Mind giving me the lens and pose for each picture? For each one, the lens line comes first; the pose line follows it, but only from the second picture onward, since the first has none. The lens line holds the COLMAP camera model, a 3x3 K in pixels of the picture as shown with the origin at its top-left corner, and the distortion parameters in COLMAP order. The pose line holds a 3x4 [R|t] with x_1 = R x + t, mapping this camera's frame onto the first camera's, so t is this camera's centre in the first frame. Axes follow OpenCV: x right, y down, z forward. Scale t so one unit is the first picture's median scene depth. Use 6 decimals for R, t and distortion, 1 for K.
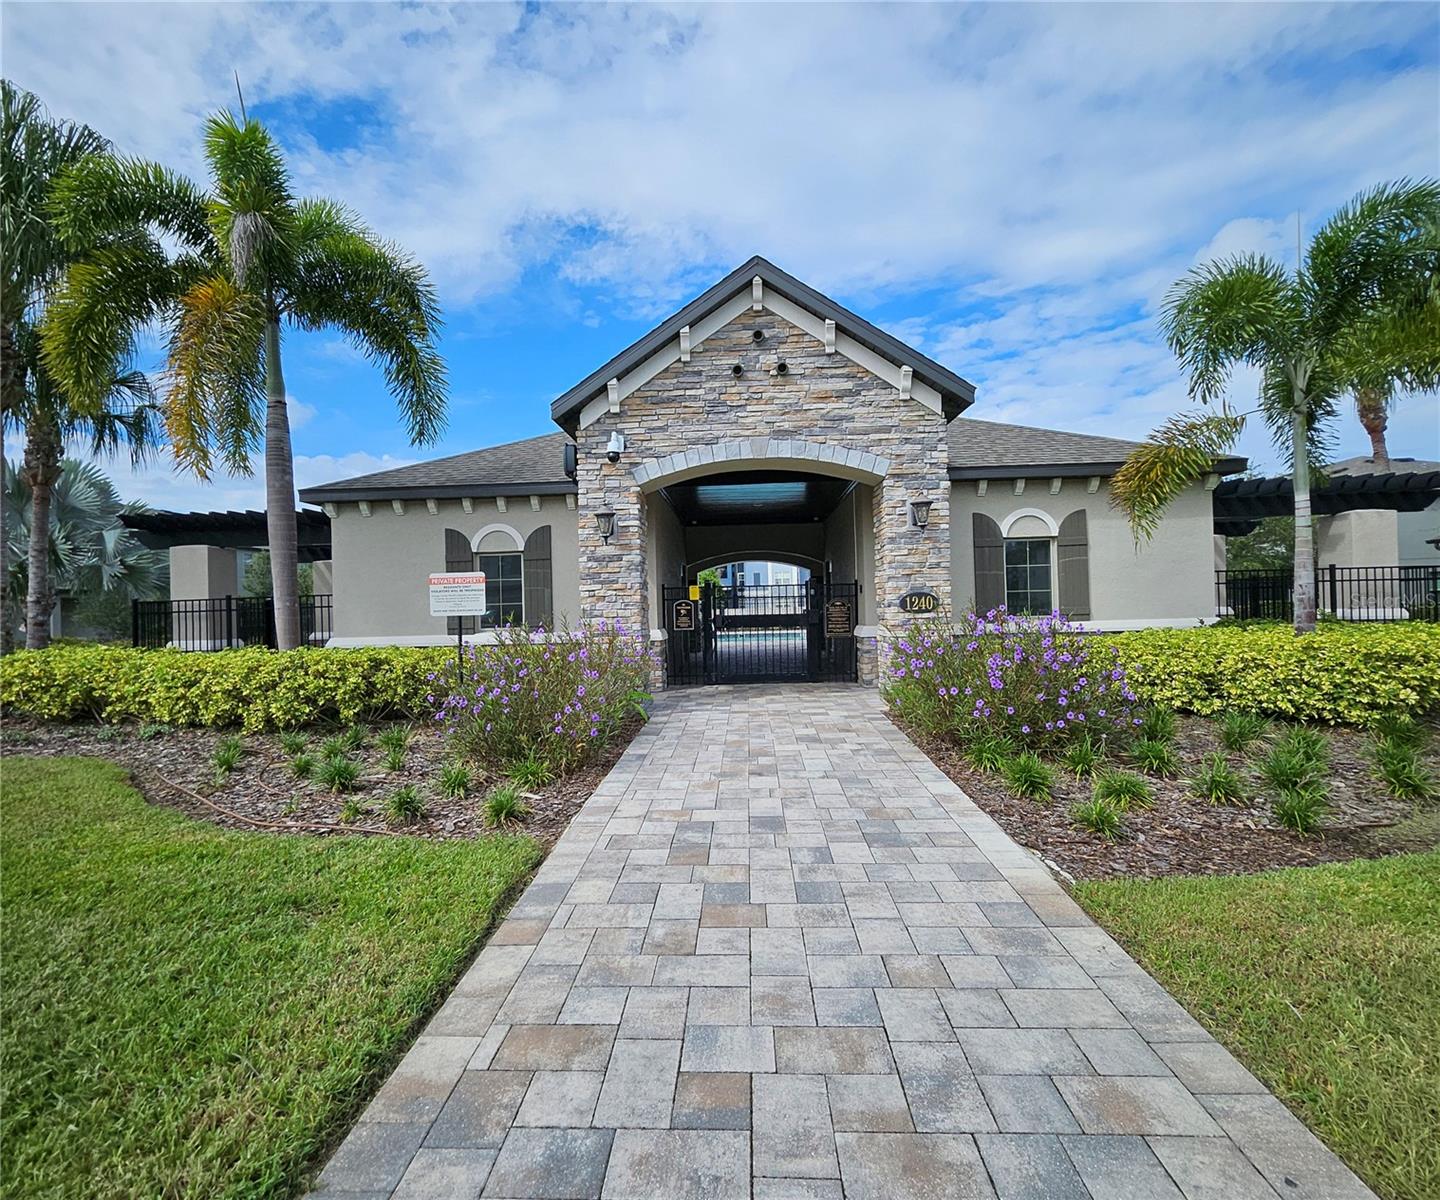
lens RADIAL K [[880.3, 0, 720.0], [0, 880.3, 600.0], [0, 0, 1]] dist [-0.000668, -0.001372]
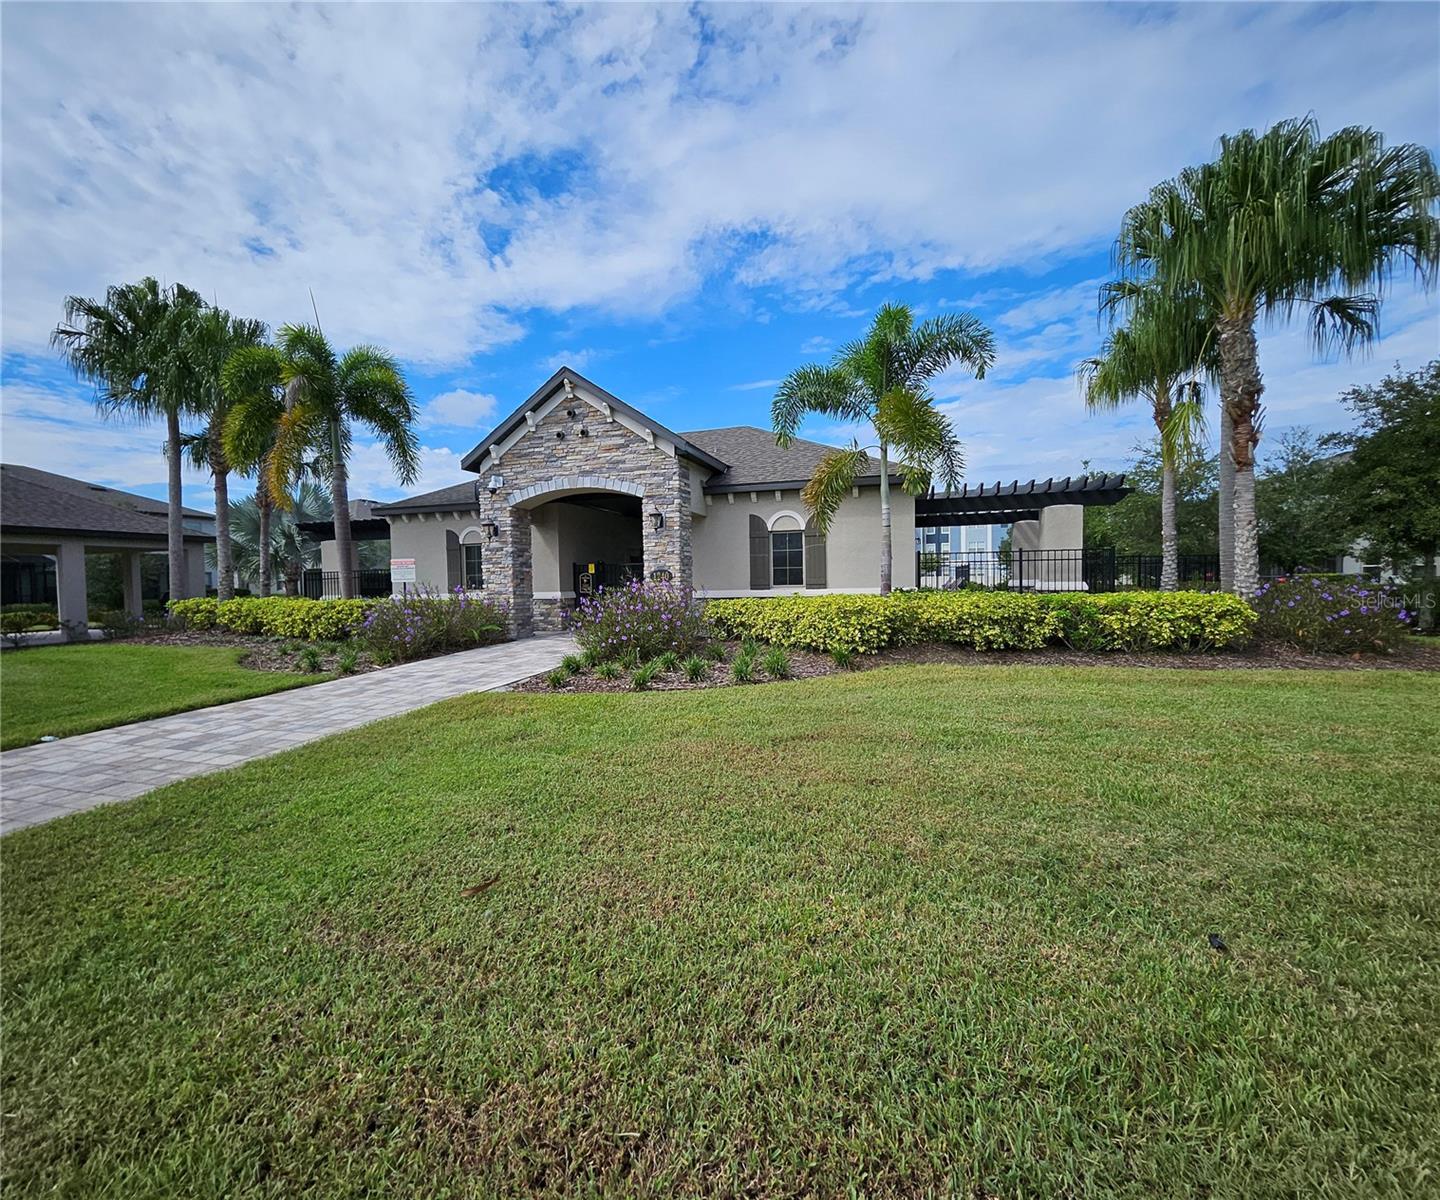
lens RADIAL K [[909.4, 0, 720.8], [0, 909.4, 621.1], [0, 0, 1]] dist [0.001177, -0.000214]
pose [[0.940149, 0.021814, -0.340066, 0.772761], [-0.001821, 0.998256, 0.059001, -0.011254], [0.340760, -0.054850, 0.938549, -0.453877]]
